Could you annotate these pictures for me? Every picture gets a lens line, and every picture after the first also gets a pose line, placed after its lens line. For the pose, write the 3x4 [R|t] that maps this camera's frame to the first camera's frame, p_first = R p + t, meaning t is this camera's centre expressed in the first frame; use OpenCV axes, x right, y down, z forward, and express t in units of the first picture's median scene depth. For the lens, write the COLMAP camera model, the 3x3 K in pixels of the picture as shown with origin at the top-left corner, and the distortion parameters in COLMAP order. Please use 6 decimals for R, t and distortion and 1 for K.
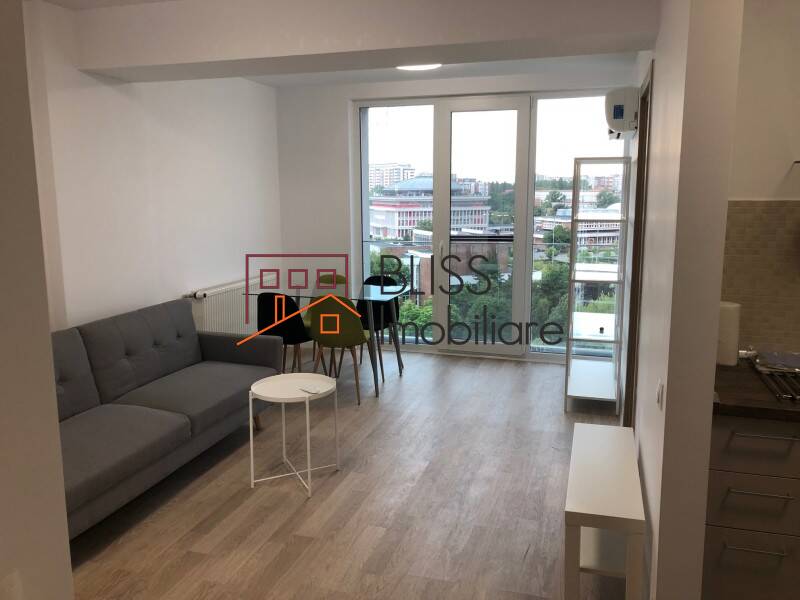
lens RADIAL K [[663.4, 0, 408.3], [0, 663.4, 302.8], [0, 0, 1]] dist [0.070677, -0.032949]
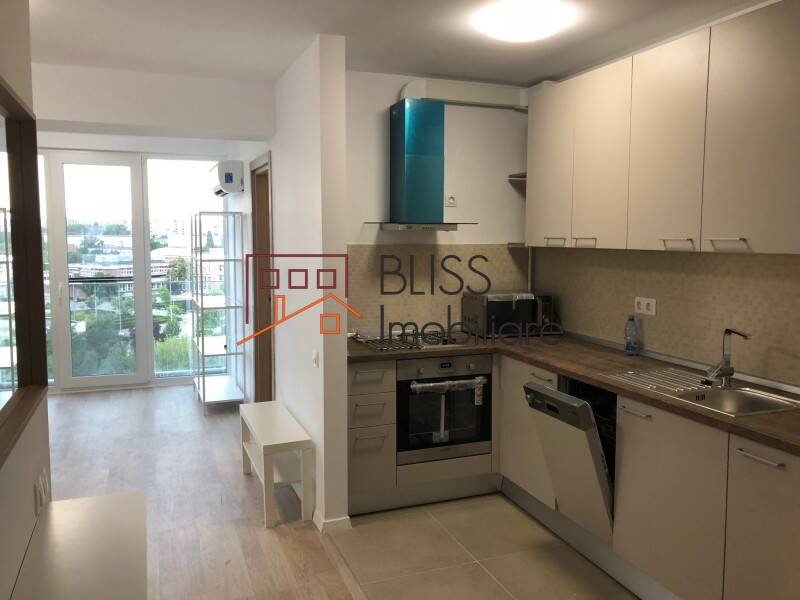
lens RADIAL K [[663.4, 0, 400.6], [0, 663.4, 293.4], [0, 0, 1]] dist [0.070677, -0.032949]
pose [[0.799365, -0.048108, 0.598916, -0.240927], [0.096462, 0.994135, -0.048893, 0.041377], [-0.593052, 0.096856, 0.799318, -0.254107]]
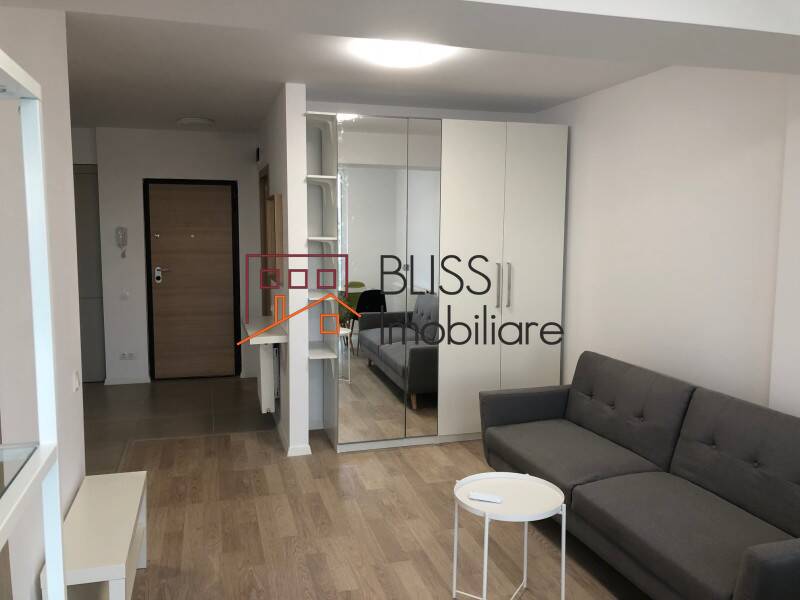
lens RADIAL K [[663.4, 0, 398.8], [0, 663.4, 301.5], [0, 0, 1]] dist [0.070677, -0.032949]
pose [[-0.841499, 0.053650, -0.537588, 0.301469], [-0.101499, 0.961640, 0.254847, -0.241638], [0.530639, 0.269019, -0.803773, 1.339184]]
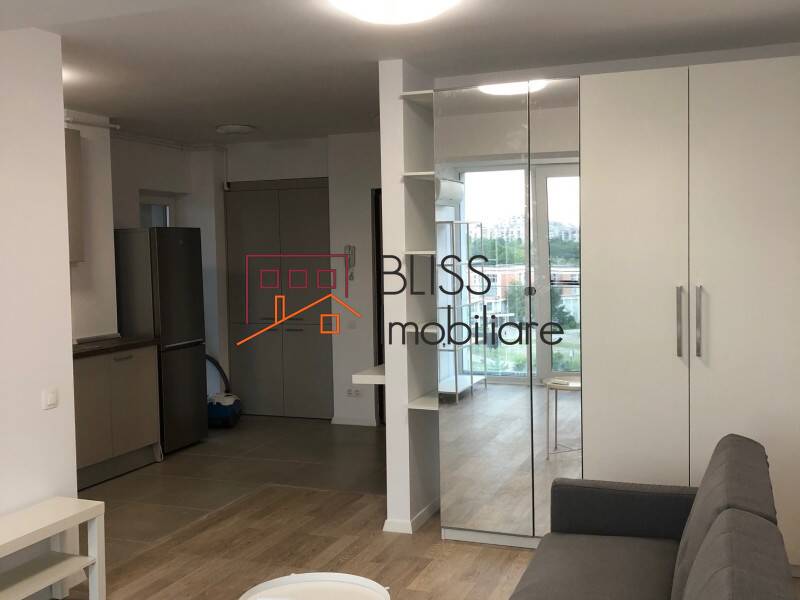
lens RADIAL K [[883.9, 0, 398.3], [0, 883.9, 297.5], [0, 0, 1]] dist [0.029655, 0.000000]
pose [[-0.996337, 0.012463, 0.084595, -0.266563], [0.031568, 0.973046, 0.228441, -0.251585], [-0.079468, 0.230274, -0.969876, 1.470883]]
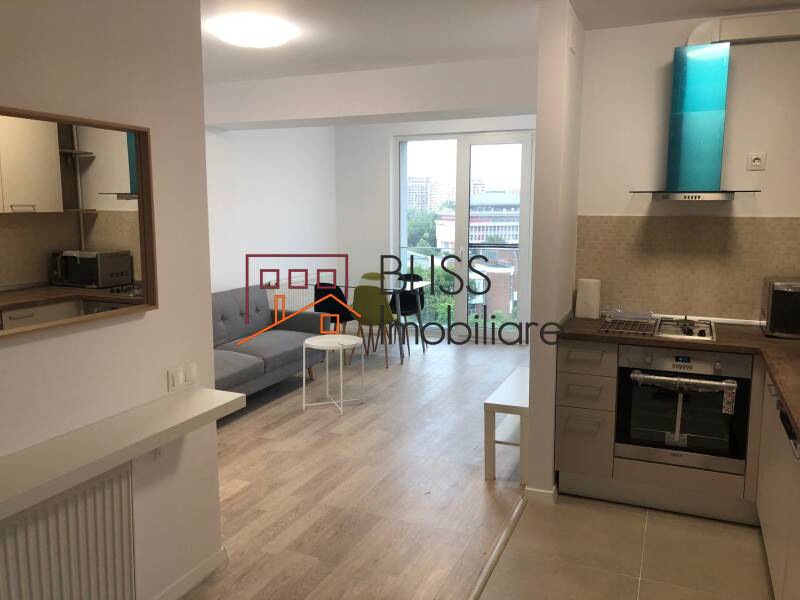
lens RADIAL K [[663.4, 0, 403.6], [0, 663.4, 300.7], [0, 0, 1]] dist [0.070677, -0.032949]
pose [[0.993694, 0.023654, -0.109606, 0.122713], [-0.026359, 0.999381, -0.023288, 0.060285], [0.108987, 0.026030, 0.993702, -0.379079]]
